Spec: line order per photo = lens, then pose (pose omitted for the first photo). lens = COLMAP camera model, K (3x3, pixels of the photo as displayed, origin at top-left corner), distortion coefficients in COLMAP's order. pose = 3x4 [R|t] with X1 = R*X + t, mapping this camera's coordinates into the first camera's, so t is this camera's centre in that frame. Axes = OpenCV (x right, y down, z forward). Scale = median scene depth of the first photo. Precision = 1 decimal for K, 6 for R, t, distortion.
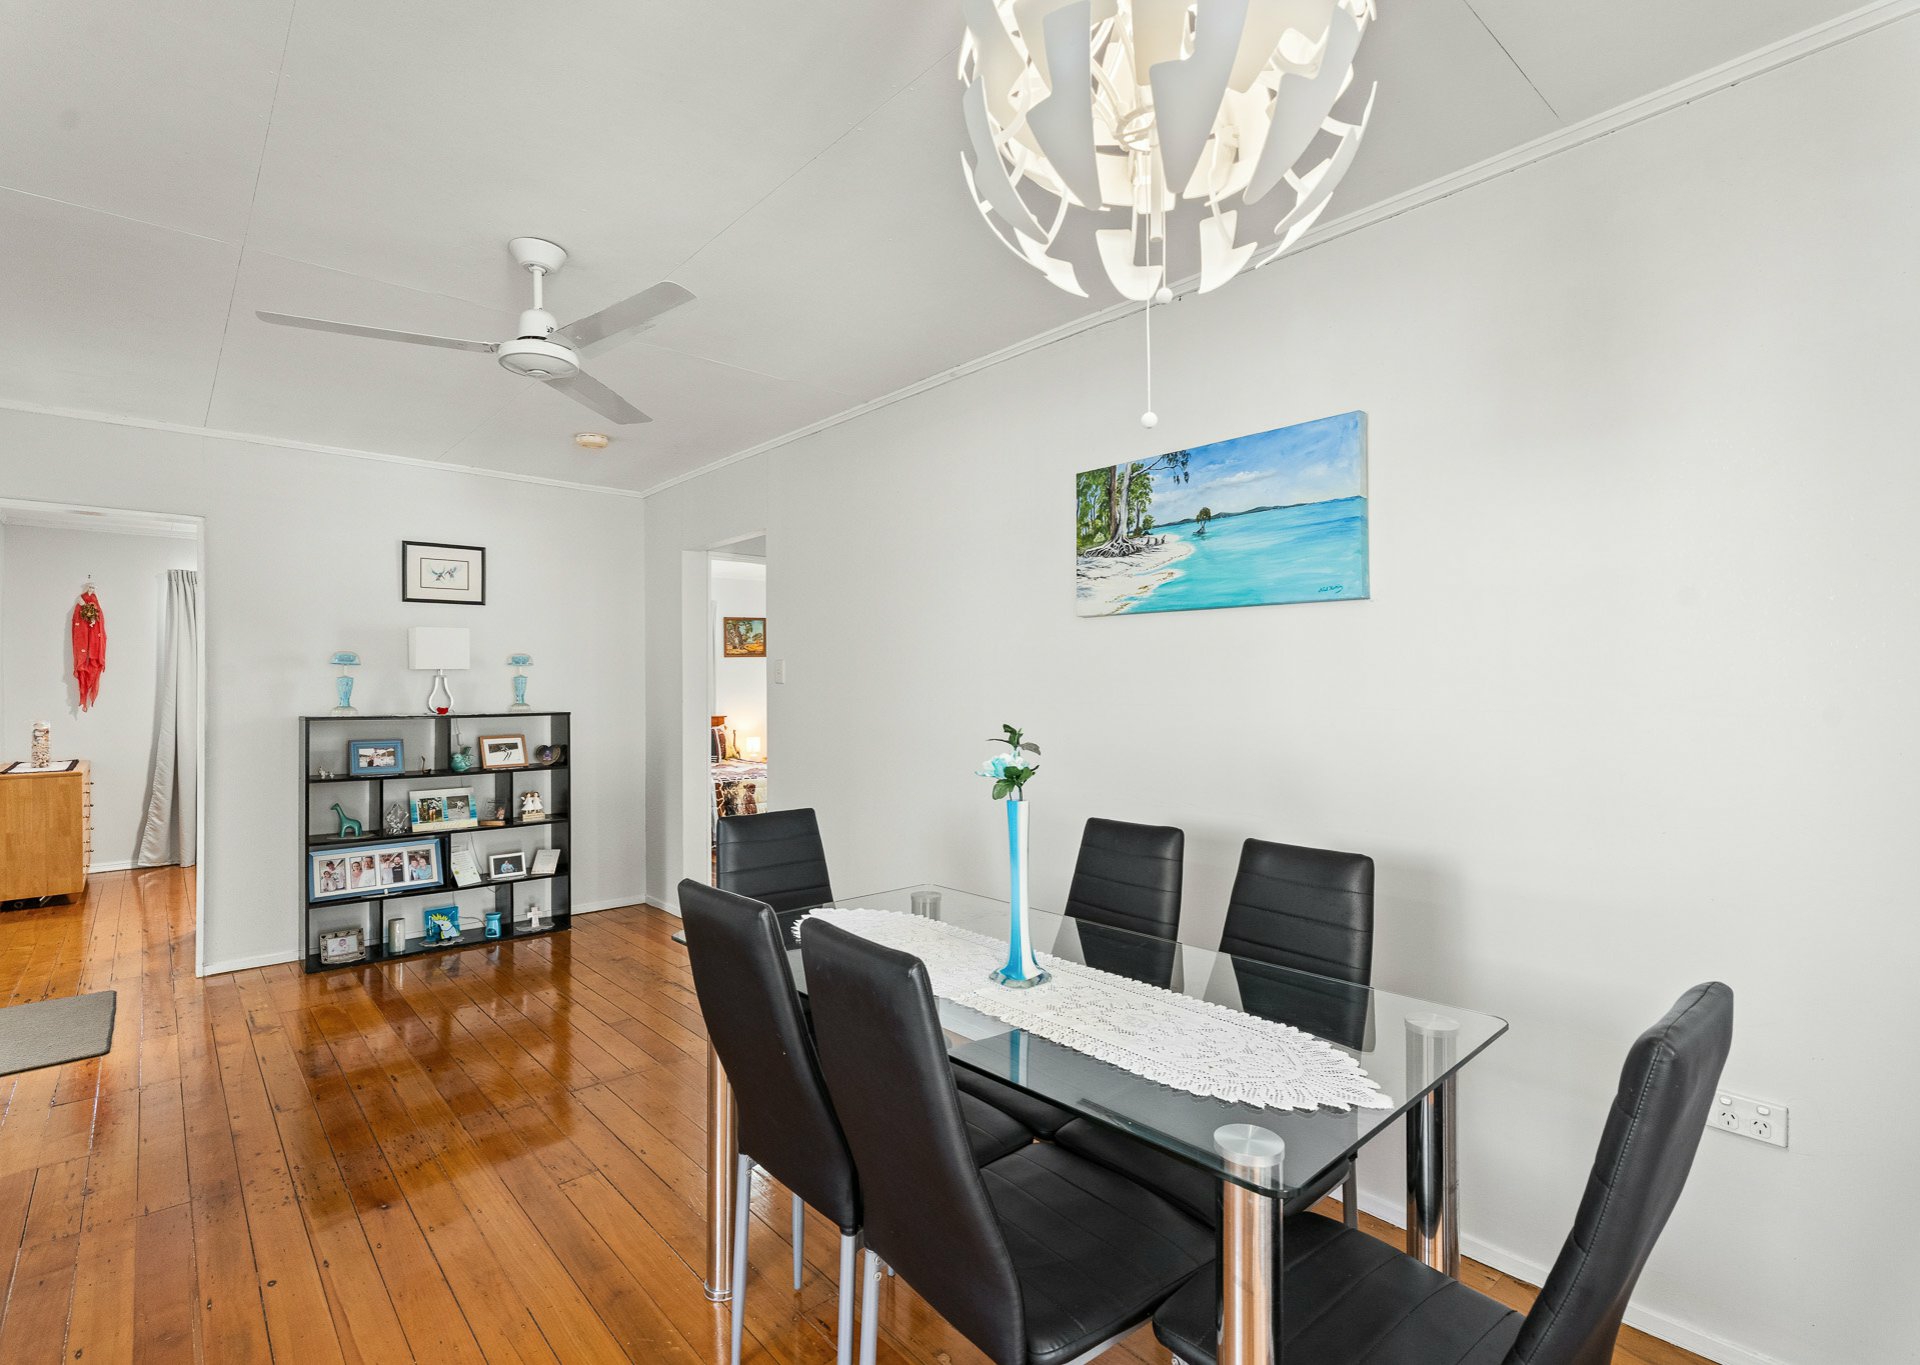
lens RADIAL K [[912.1, 0, 956.1], [0, 912.1, 677.8], [0, 0, 1]] dist [-0.003531, -0.000897]
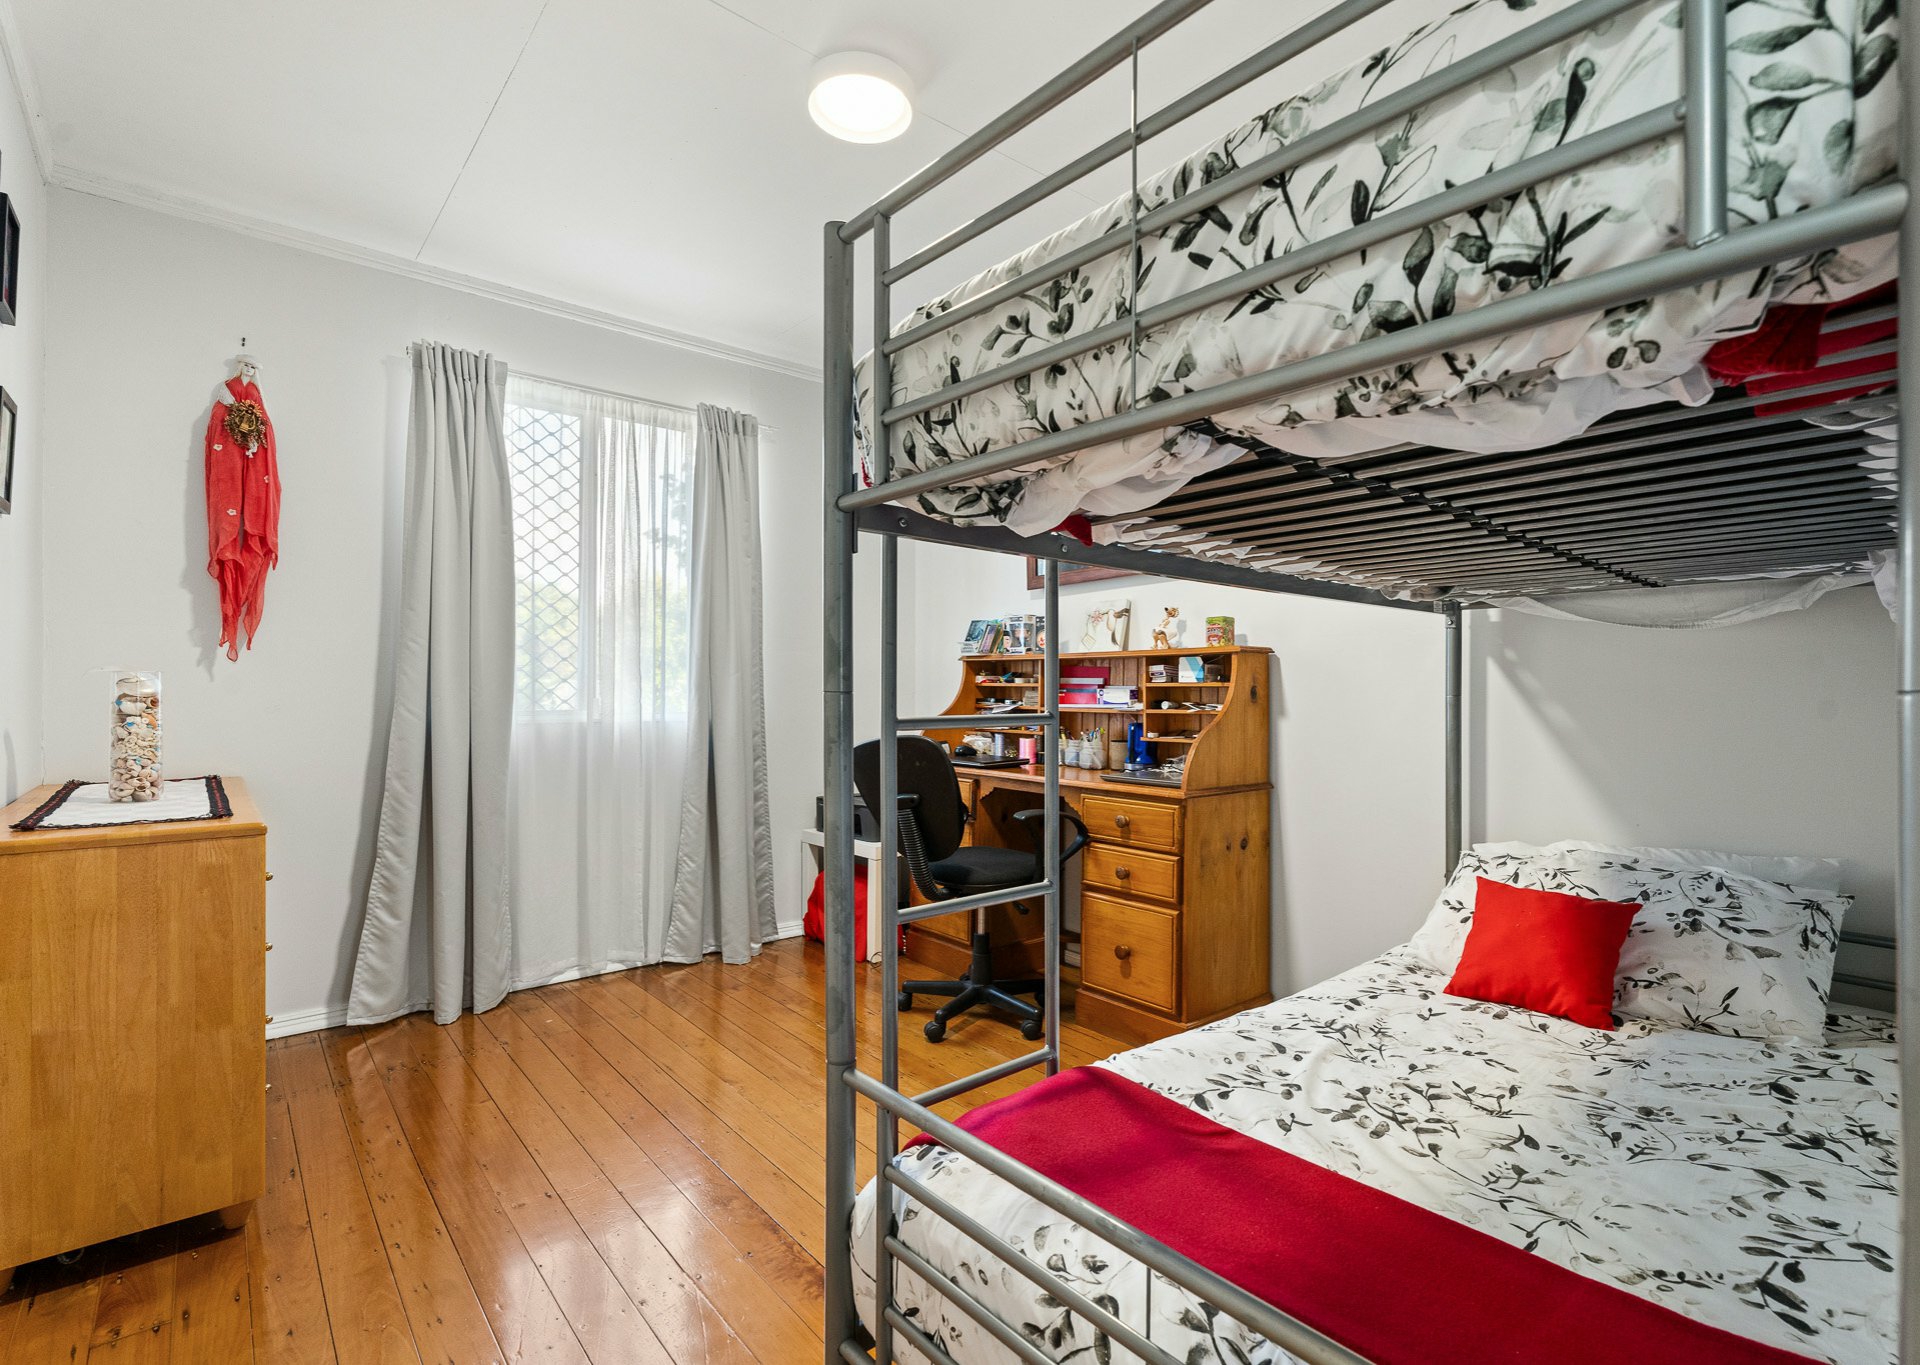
lens RADIAL K [[912.1, 0, 965.7], [0, 912.1, 687.3], [0, 0, 1]] dist [-0.003531, -0.000897]
pose [[0.999485, 0.013912, -0.028903, -0.613873], [-0.013769, 0.999892, 0.005124, 0.043126], [0.028972, -0.004723, 0.999569, 0.595944]]
